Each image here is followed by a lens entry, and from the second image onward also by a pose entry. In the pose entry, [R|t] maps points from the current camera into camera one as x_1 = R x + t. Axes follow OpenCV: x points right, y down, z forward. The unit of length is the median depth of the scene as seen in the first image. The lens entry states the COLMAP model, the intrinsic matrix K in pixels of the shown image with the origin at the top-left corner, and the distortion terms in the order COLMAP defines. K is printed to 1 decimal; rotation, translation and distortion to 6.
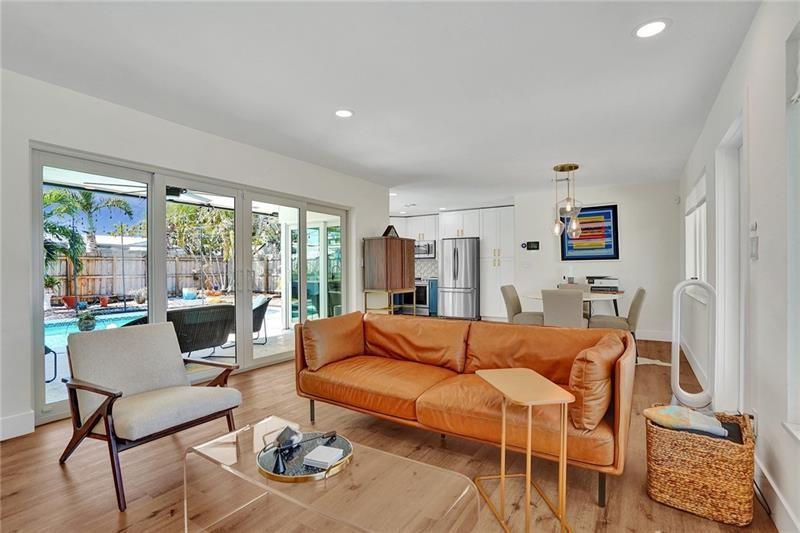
lens RADIAL K [[368.5, 0, 397.0], [0, 368.5, 268.4], [0, 0, 1]] dist [-0.025580, 0.003937]
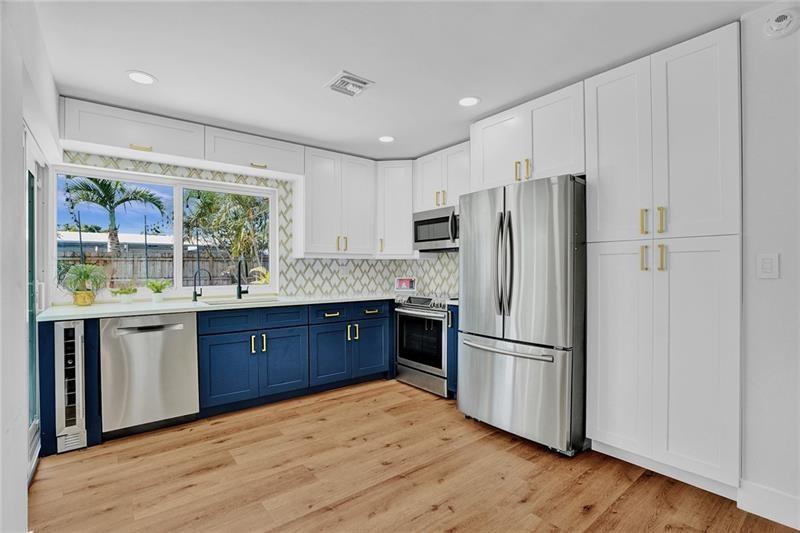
lens RADIAL K [[368.5, 0, 392.6], [0, 368.5, 271.6], [0, 0, 1]] dist [-0.025580, 0.003937]
pose [[0.929139, 0.004435, -0.369704, 0.062716], [-0.001731, 0.999969, 0.007647, -0.002636], [0.369726, -0.006465, 0.929118, 0.223283]]
